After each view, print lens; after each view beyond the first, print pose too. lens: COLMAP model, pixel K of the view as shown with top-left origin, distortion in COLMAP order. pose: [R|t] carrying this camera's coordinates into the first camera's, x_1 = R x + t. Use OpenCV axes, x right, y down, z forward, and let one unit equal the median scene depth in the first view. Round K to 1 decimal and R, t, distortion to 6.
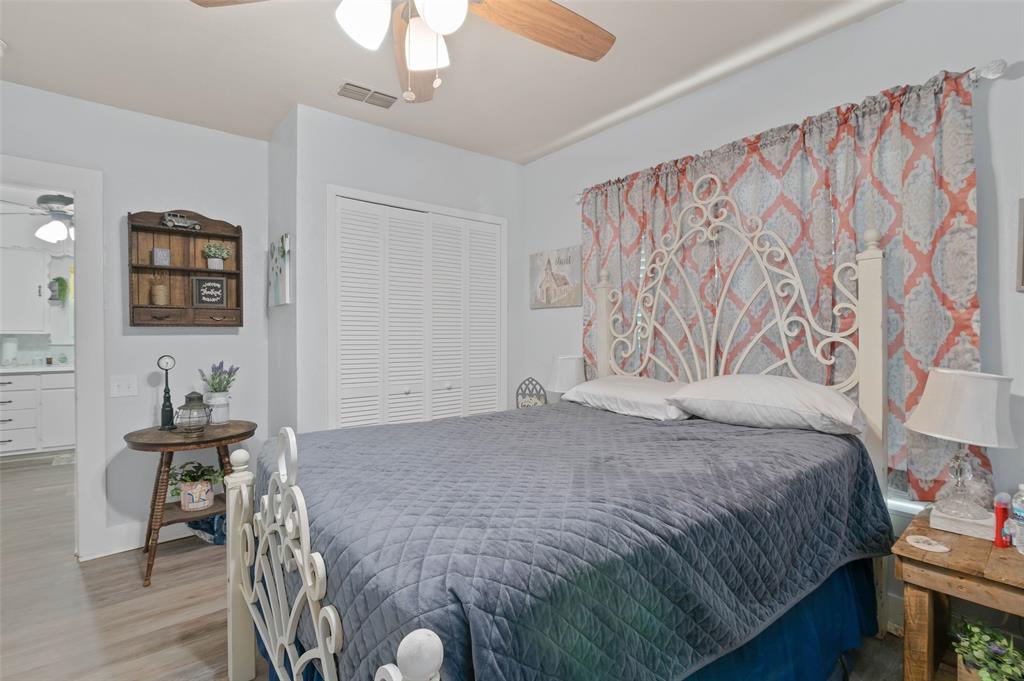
lens RADIAL K [[470.5, 0, 512.0], [0, 470.5, 340.5], [0, 0, 1]] dist [-0.004062, -0.000311]
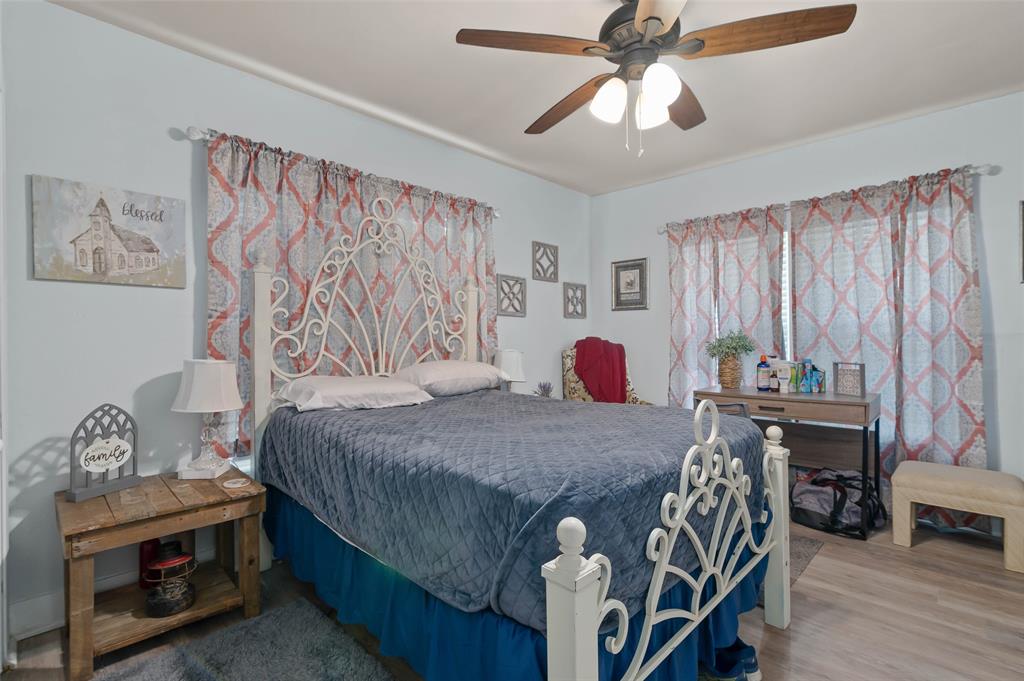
lens RADIAL K [[470.5, 0, 512.0], [0, 470.5, 340.5], [0, 0, 1]] dist [-0.004062, -0.000311]
pose [[-0.098296, -0.005461, 0.995142, -0.705801], [0.007324, 0.999954, 0.006211, 0.002696], [-0.995130, 0.007899, -0.098252, 0.702999]]
